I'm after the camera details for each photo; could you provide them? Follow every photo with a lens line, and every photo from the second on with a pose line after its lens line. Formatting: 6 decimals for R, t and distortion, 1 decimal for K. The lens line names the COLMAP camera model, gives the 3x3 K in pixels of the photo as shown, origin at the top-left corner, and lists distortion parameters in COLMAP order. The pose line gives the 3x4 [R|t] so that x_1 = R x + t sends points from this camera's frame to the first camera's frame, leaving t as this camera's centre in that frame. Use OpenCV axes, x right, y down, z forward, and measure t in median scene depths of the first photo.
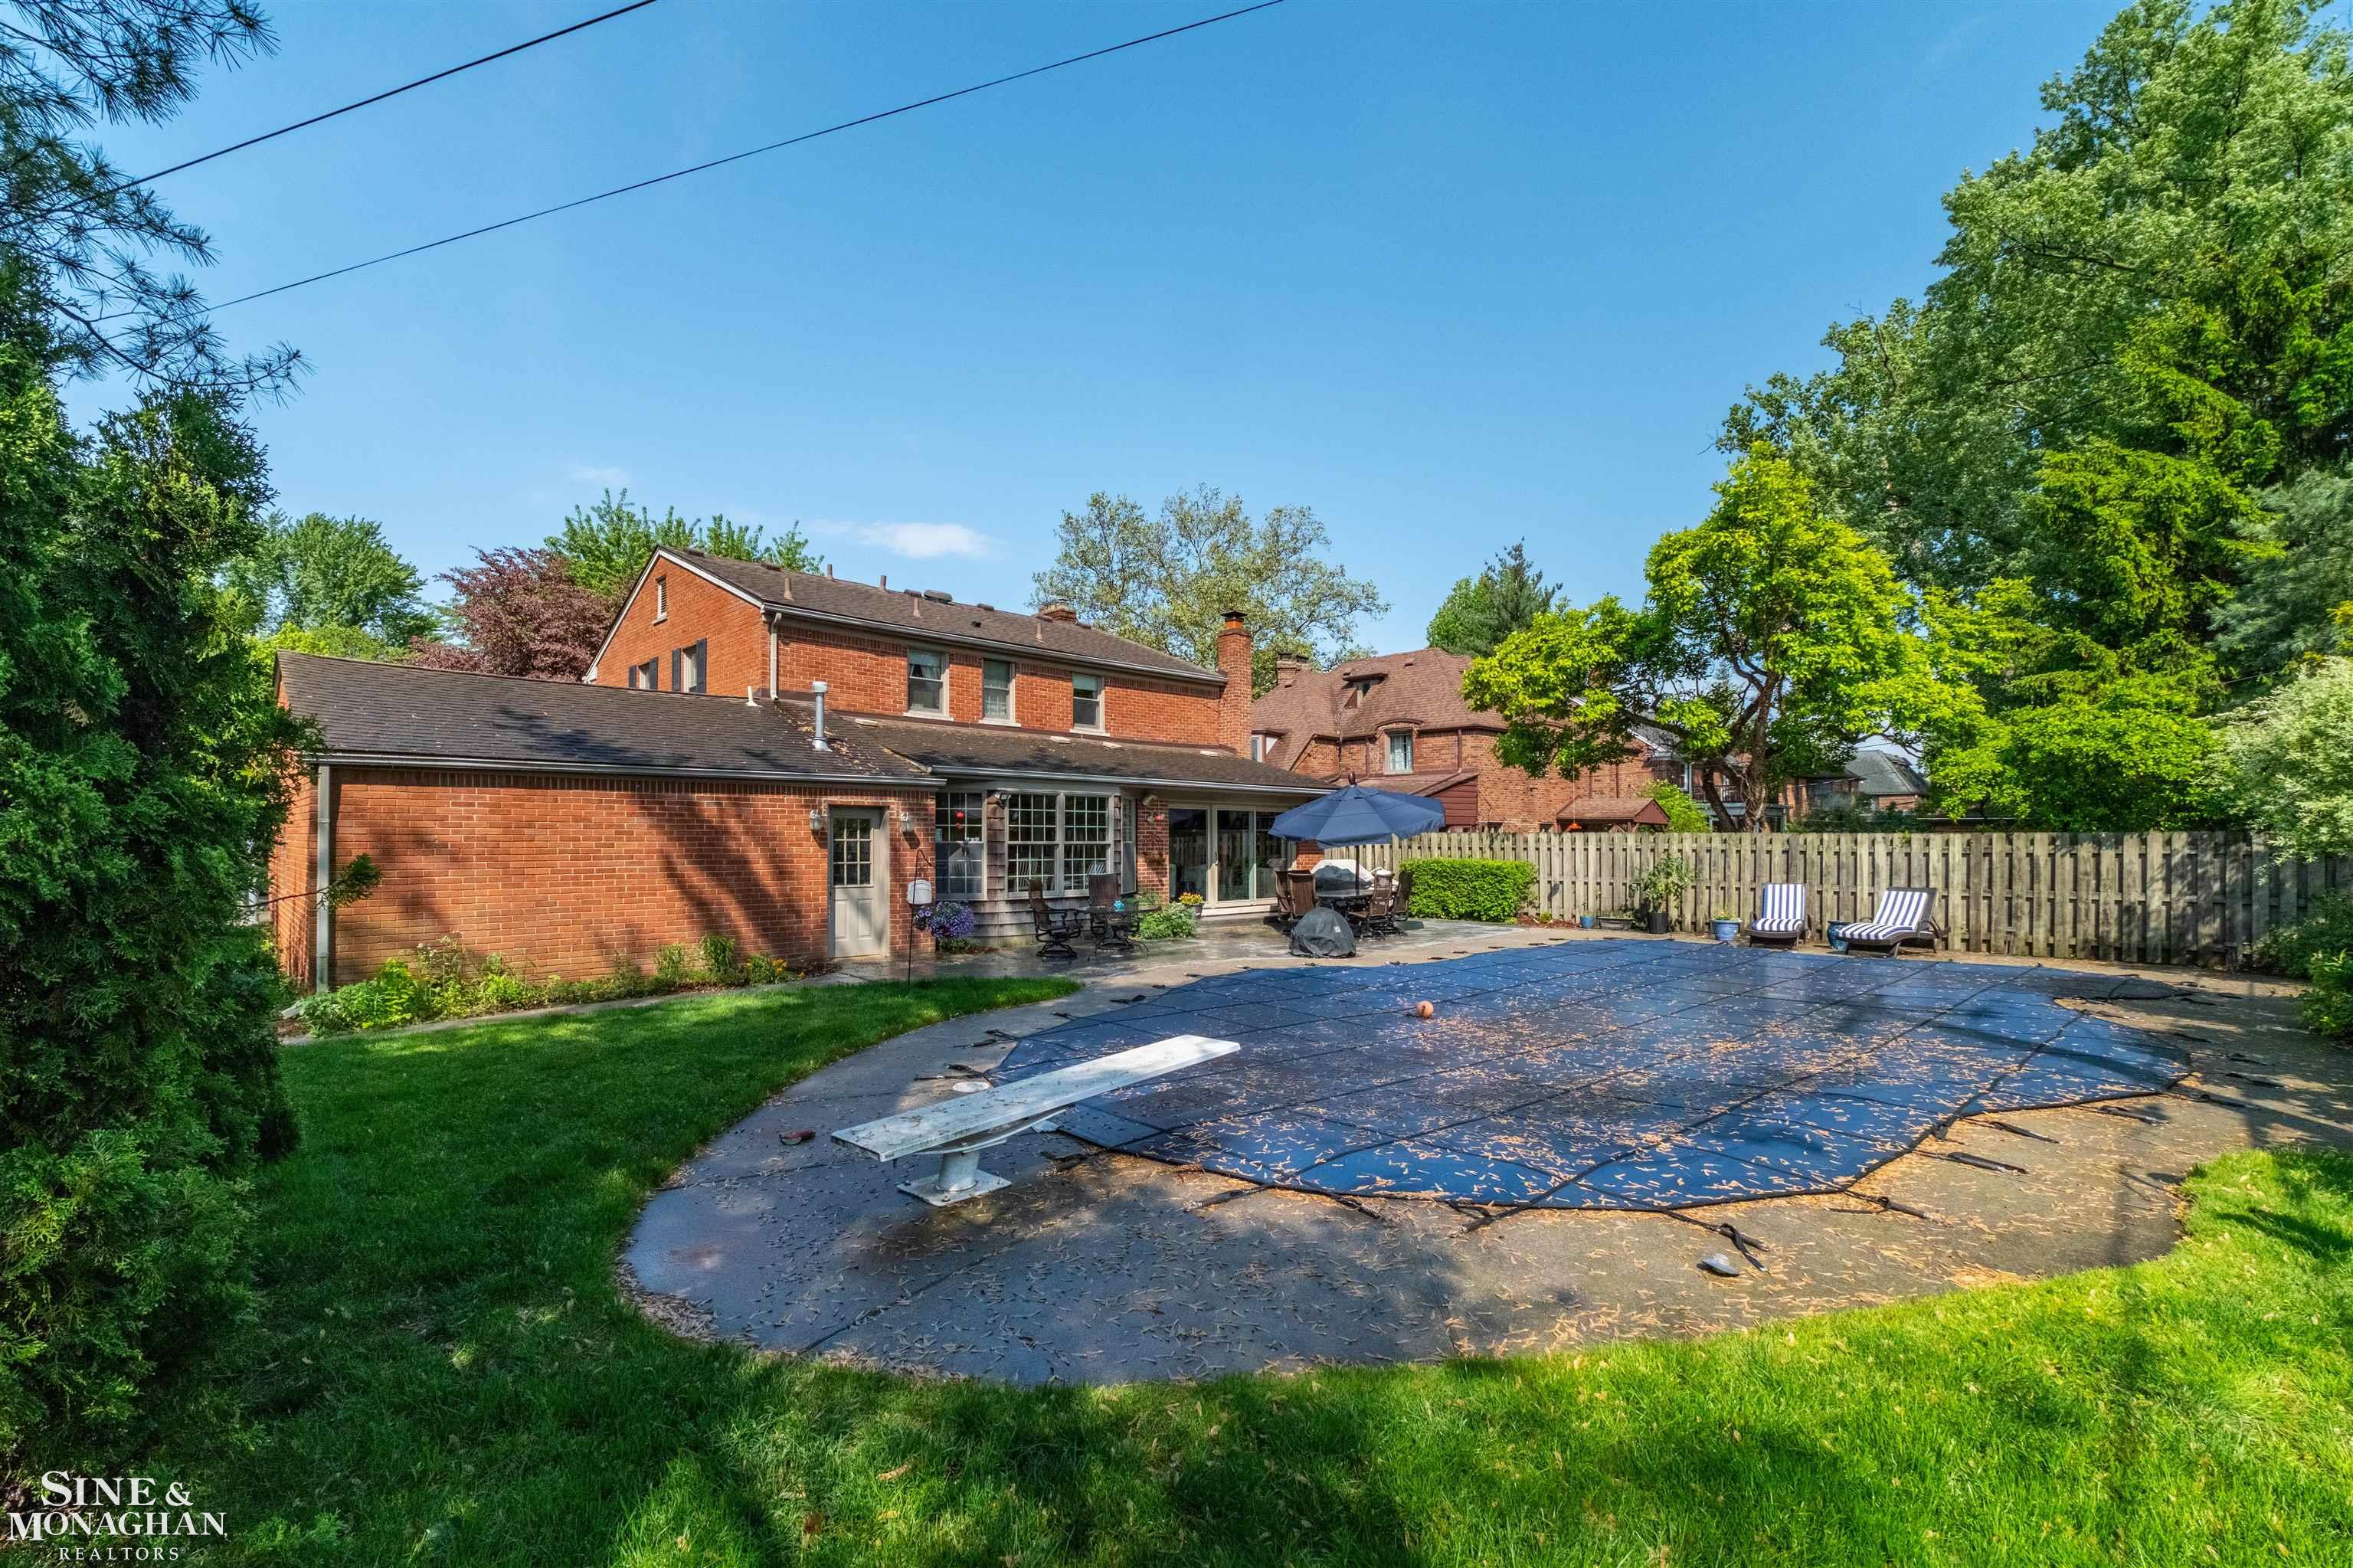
lens RADIAL K [[1009.3, 0, 1175.4], [0, 1009.3, 833.1], [0, 0, 1]] dist [0.000053, 0.000023]
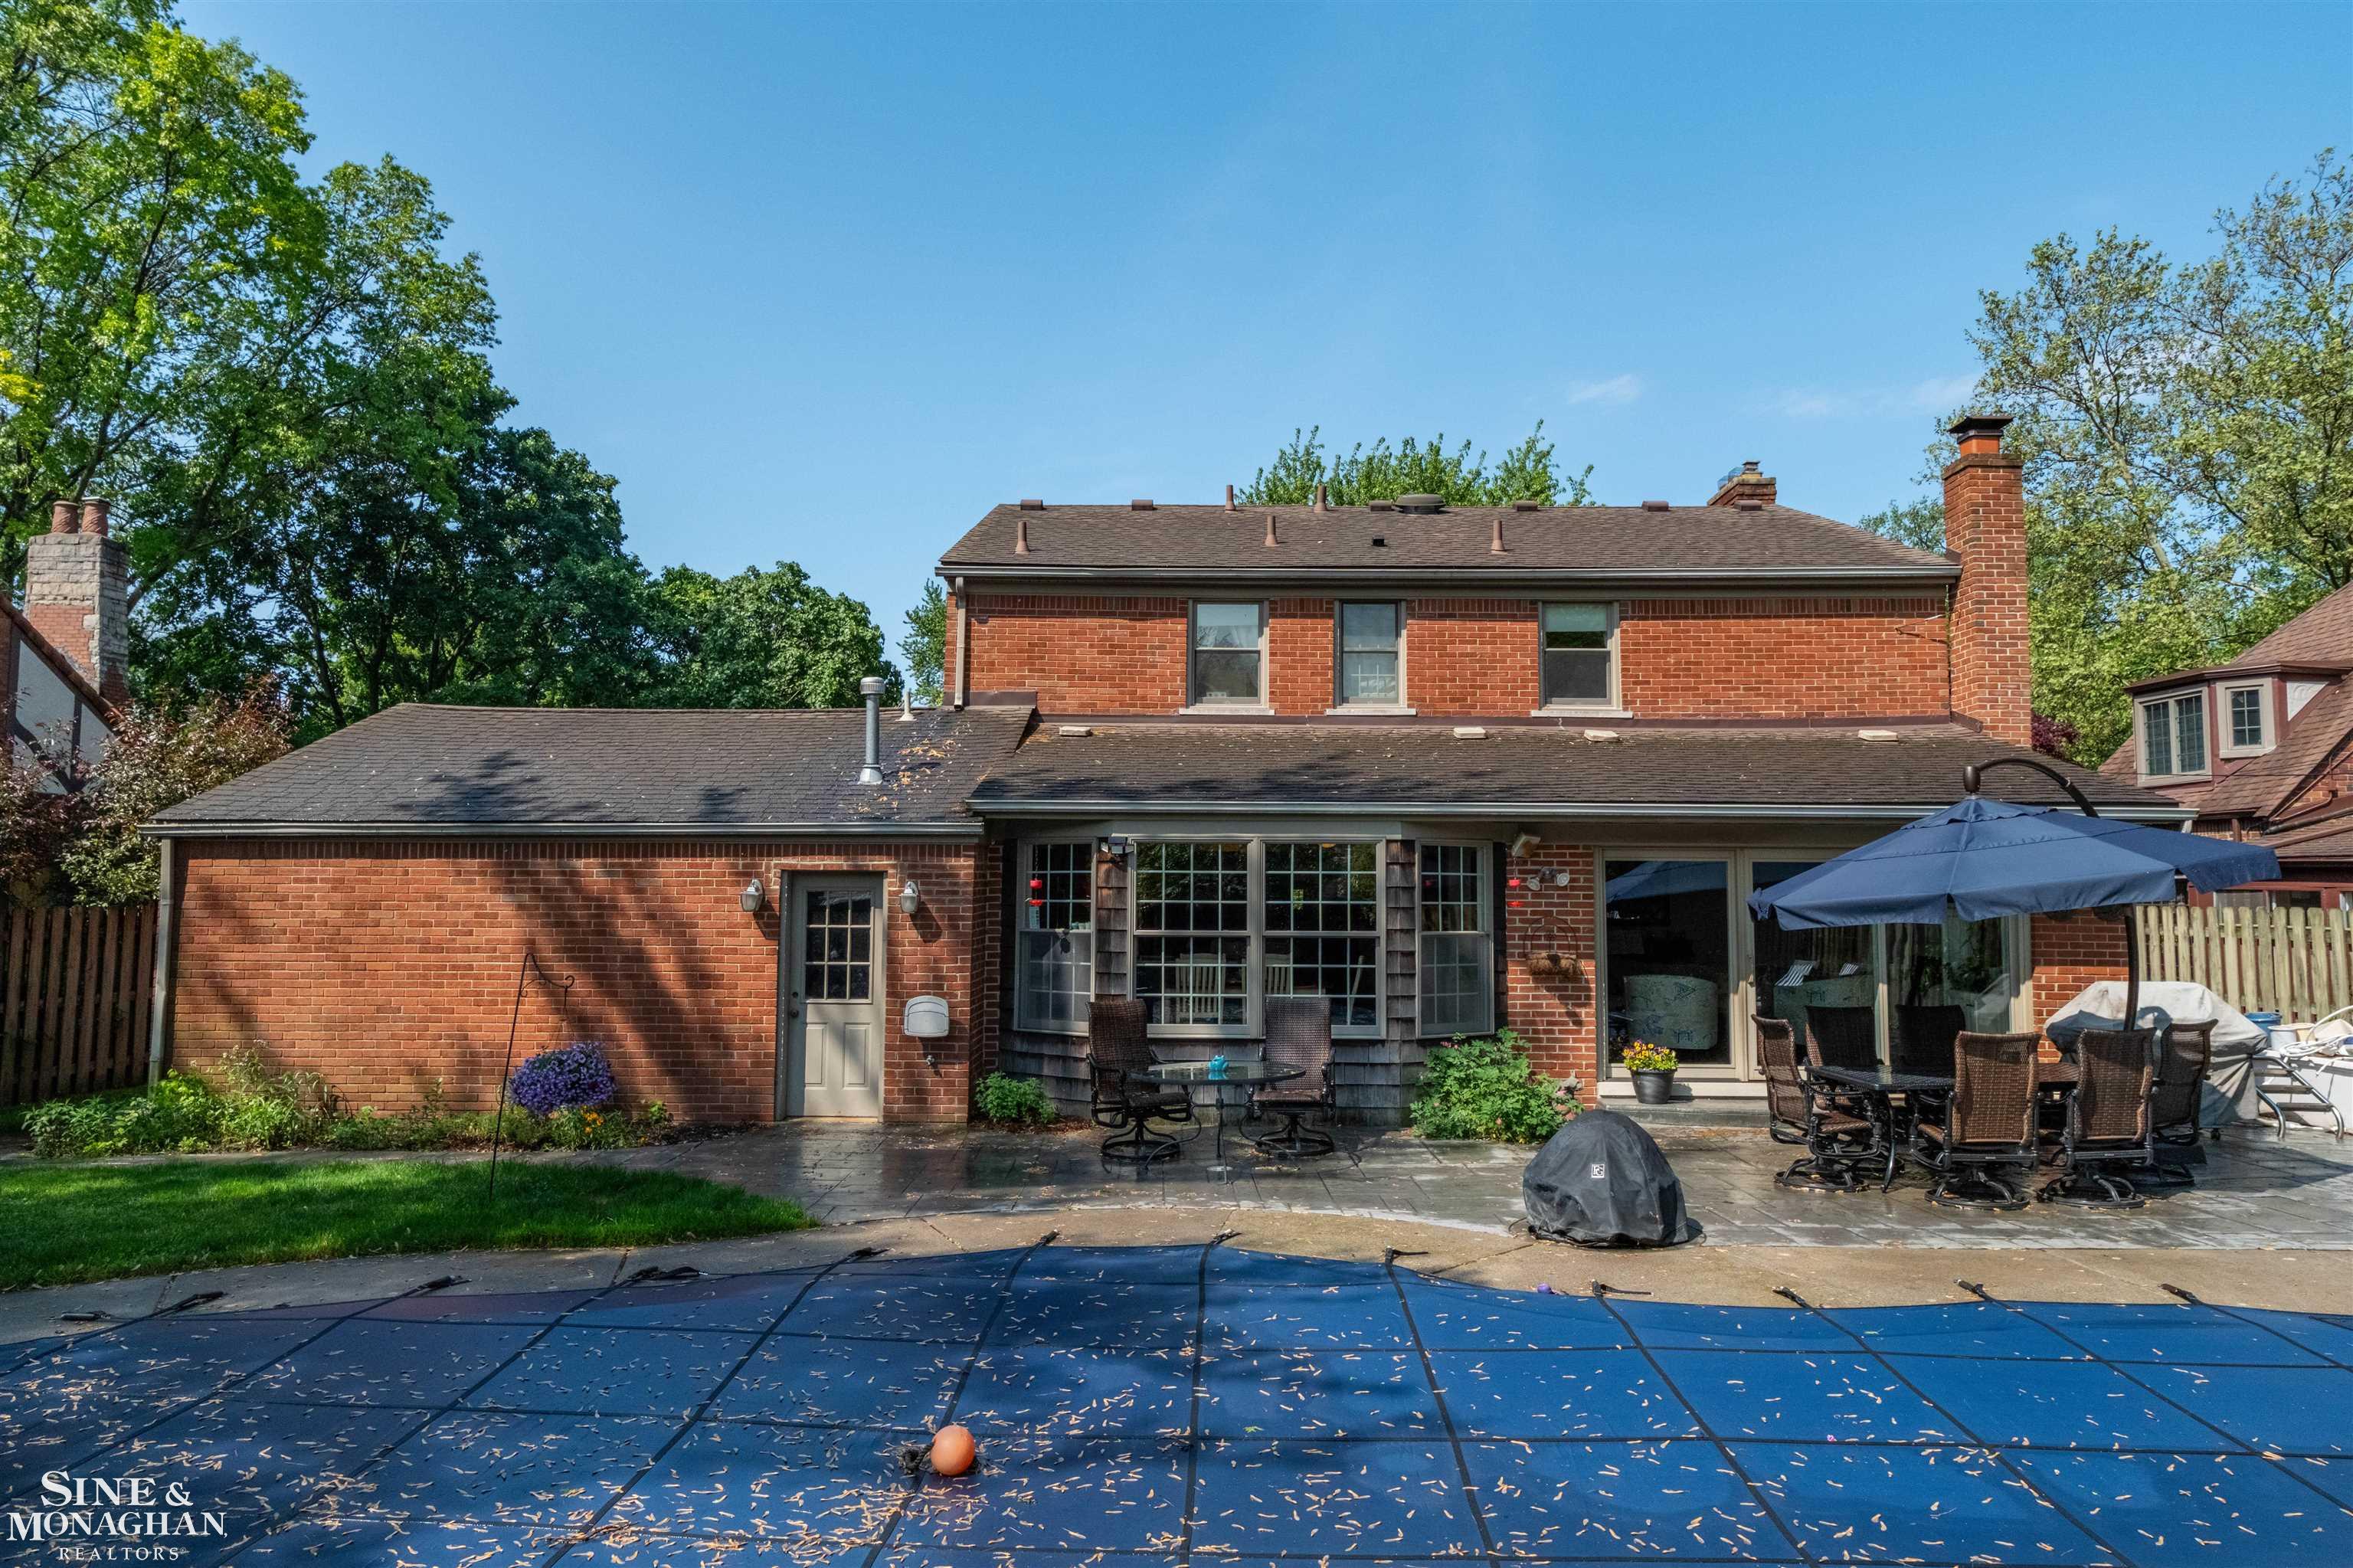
lens RADIAL K [[1539.6, 0, 1176.5], [0, 1539.6, 784.0], [0, 0, 1]] dist [0.007650, 0.000476]
pose [[0.712318, -0.050132, -0.700064, 0.482420], [0.001077, 0.997523, -0.070336, -0.013379], [0.701856, 0.049348, 0.710608, 0.457020]]
